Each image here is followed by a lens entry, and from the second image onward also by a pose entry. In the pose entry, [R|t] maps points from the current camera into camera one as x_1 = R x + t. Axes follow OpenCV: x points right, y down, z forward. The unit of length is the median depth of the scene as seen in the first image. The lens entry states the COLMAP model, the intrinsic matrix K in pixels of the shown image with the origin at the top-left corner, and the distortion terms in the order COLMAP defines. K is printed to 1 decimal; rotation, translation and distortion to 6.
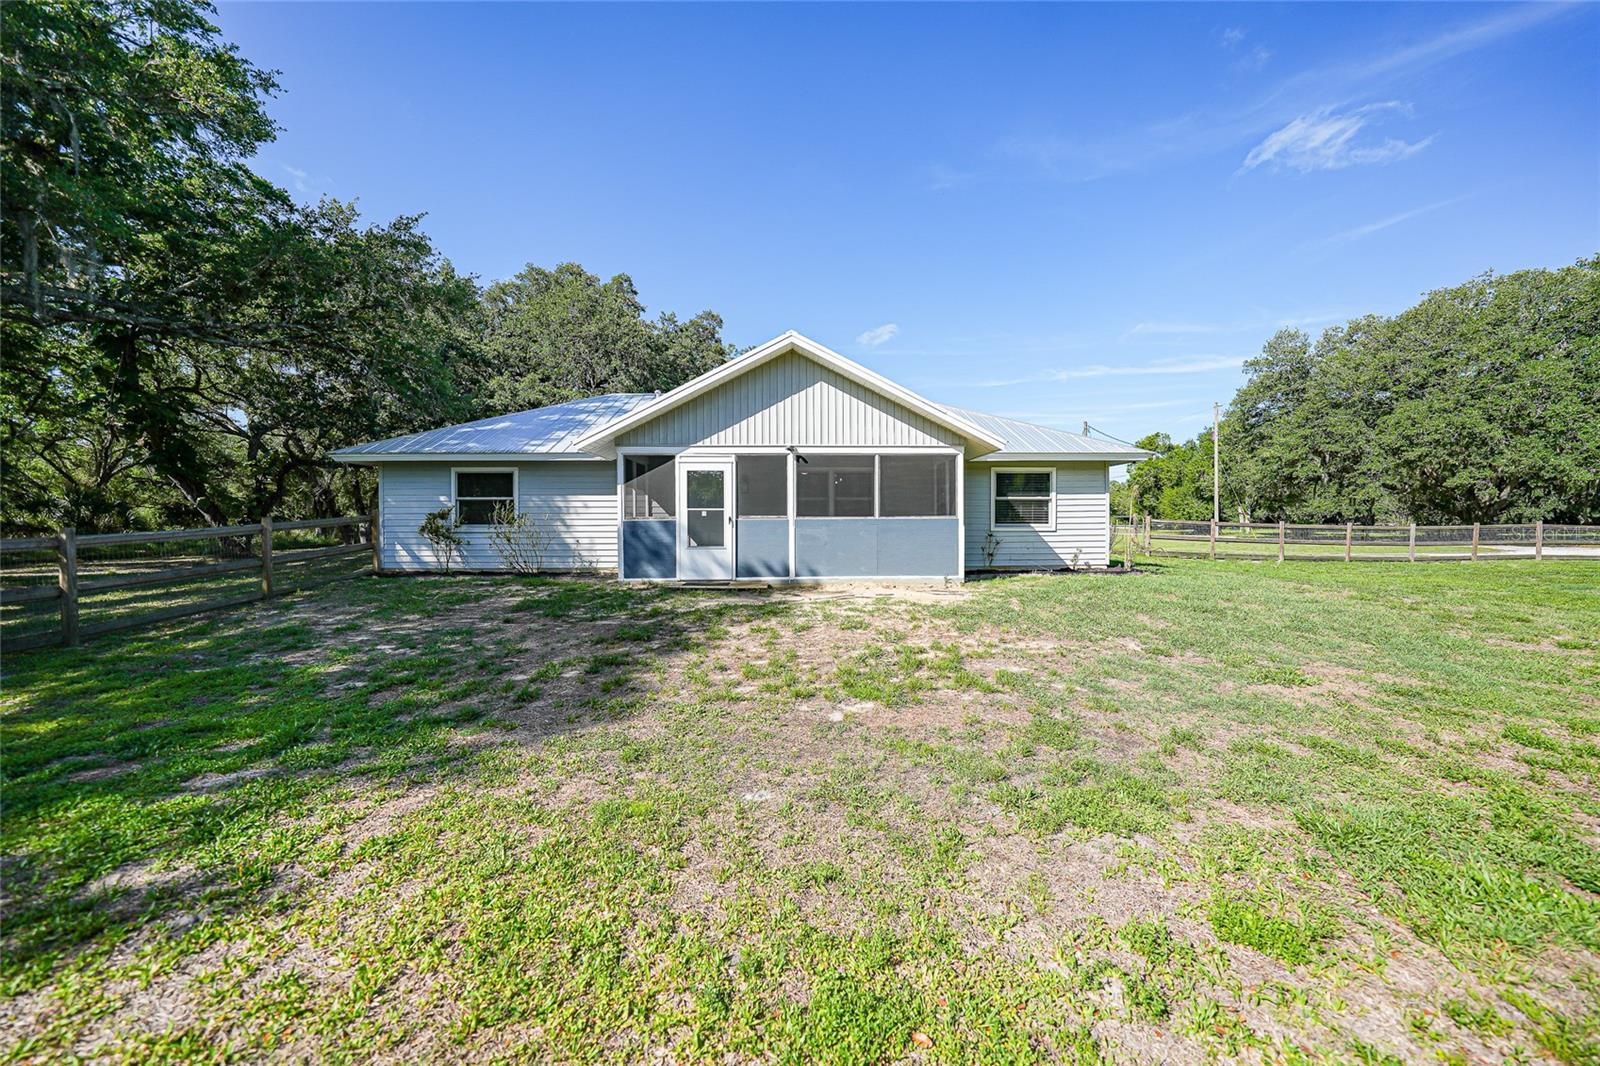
lens RADIAL K [[557.4, 0, 797.7], [0, 557.4, 527.3], [0, 0, 1]] dist [-0.023796, 0.006118]
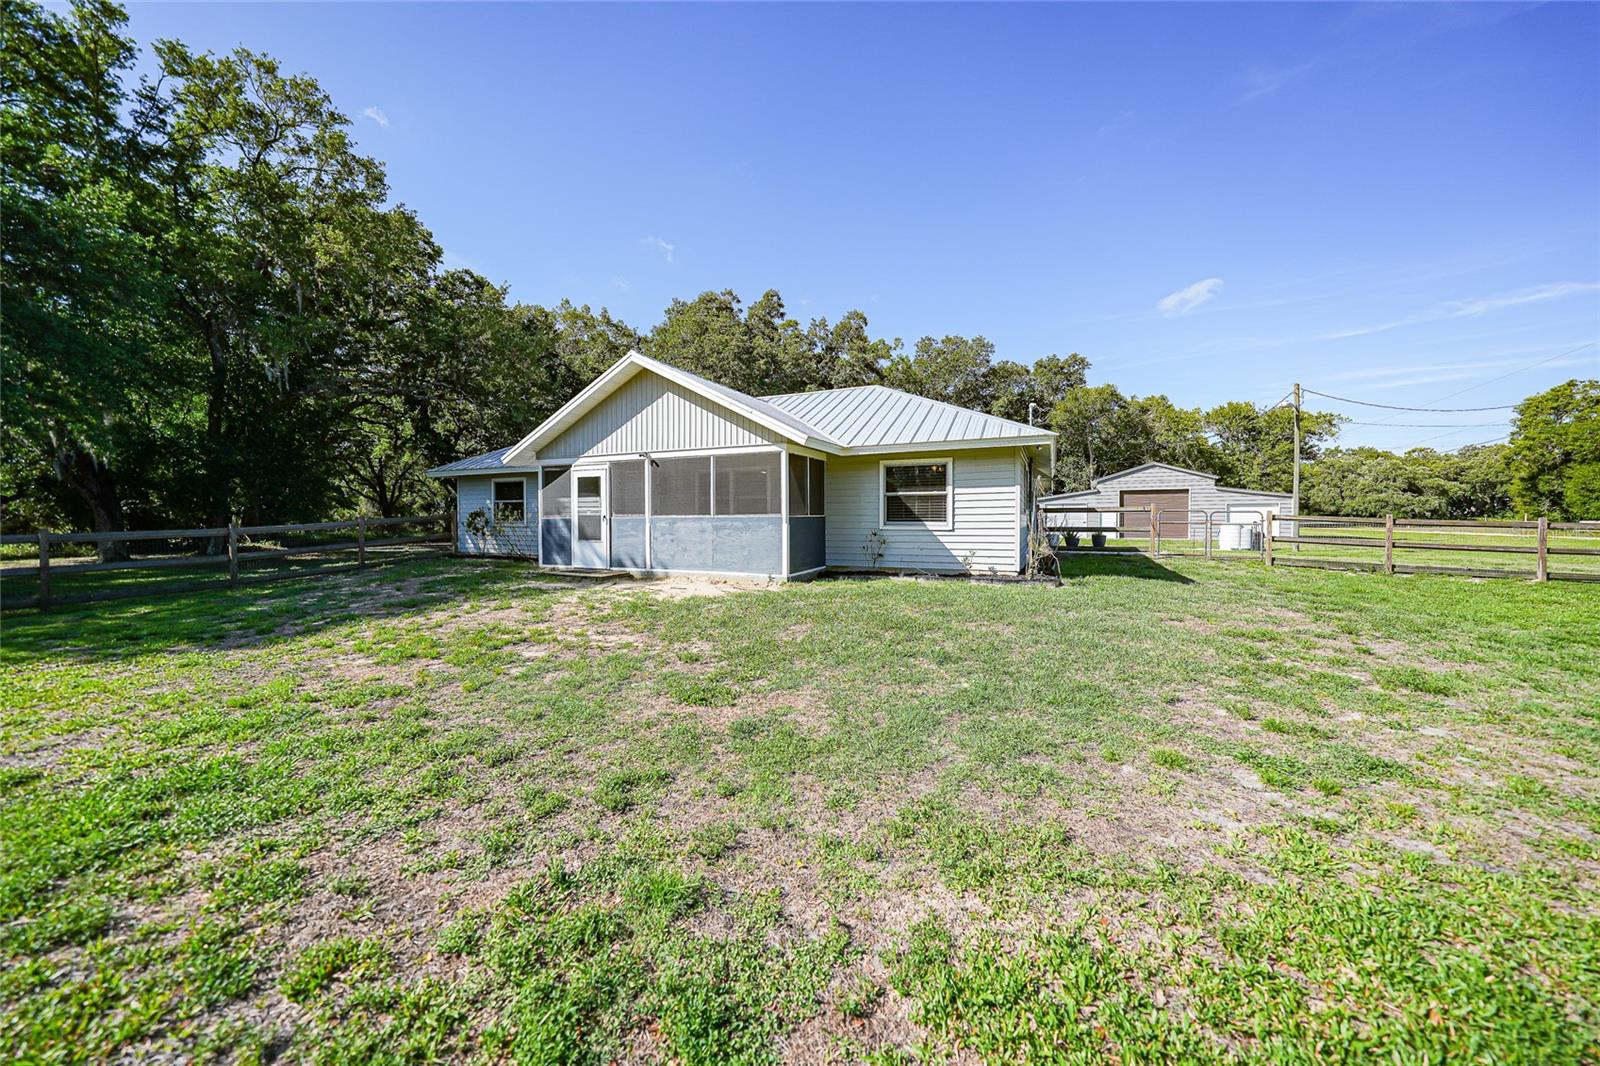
lens RADIAL K [[557.4, 0, 797.7], [0, 557.4, 527.3], [0, 0, 1]] dist [-0.023796, 0.006118]
pose [[0.900978, 0.007151, -0.433805, 0.737857], [-0.002992, 0.999943, 0.010270, -0.007425], [0.433854, -0.007955, 0.900948, 0.121917]]
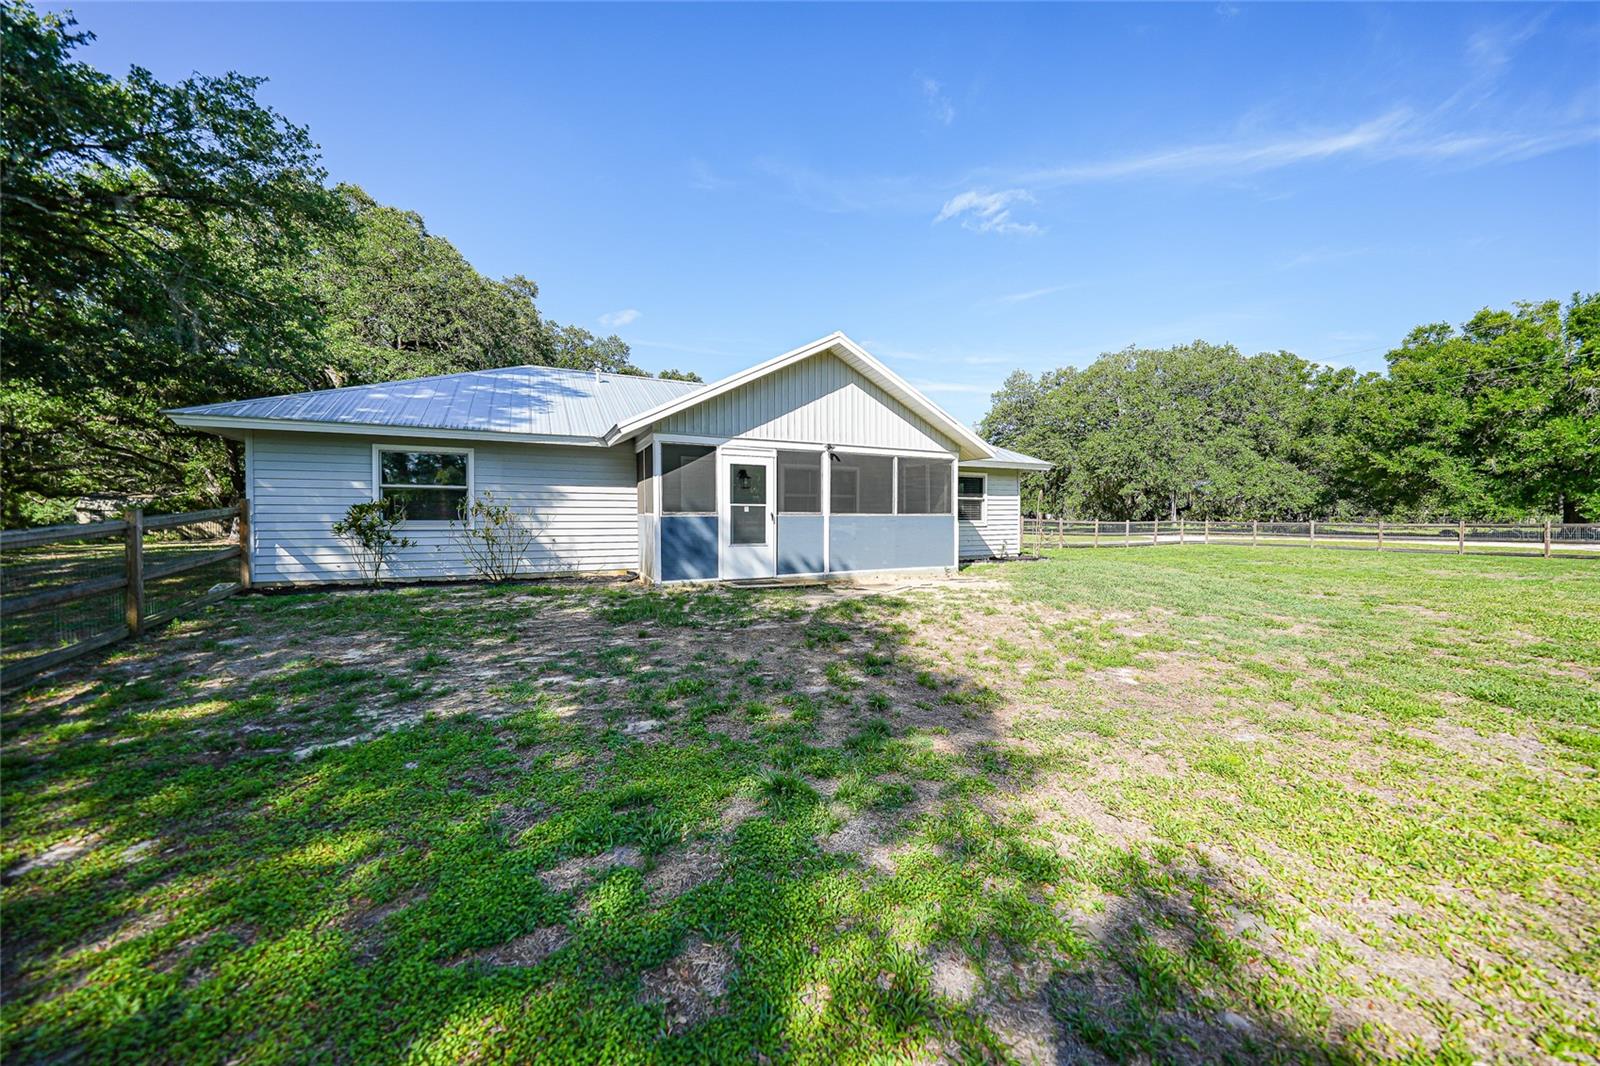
lens RADIAL K [[557.4, 0, 797.7], [0, 557.4, 527.3], [0, 0, 1]] dist [-0.023796, 0.006118]
pose [[0.909521, -0.003797, 0.415640, -0.478432], [0.000076, 0.999960, 0.008969, -0.002309], [-0.415657, -0.008126, 0.909485, 0.091803]]
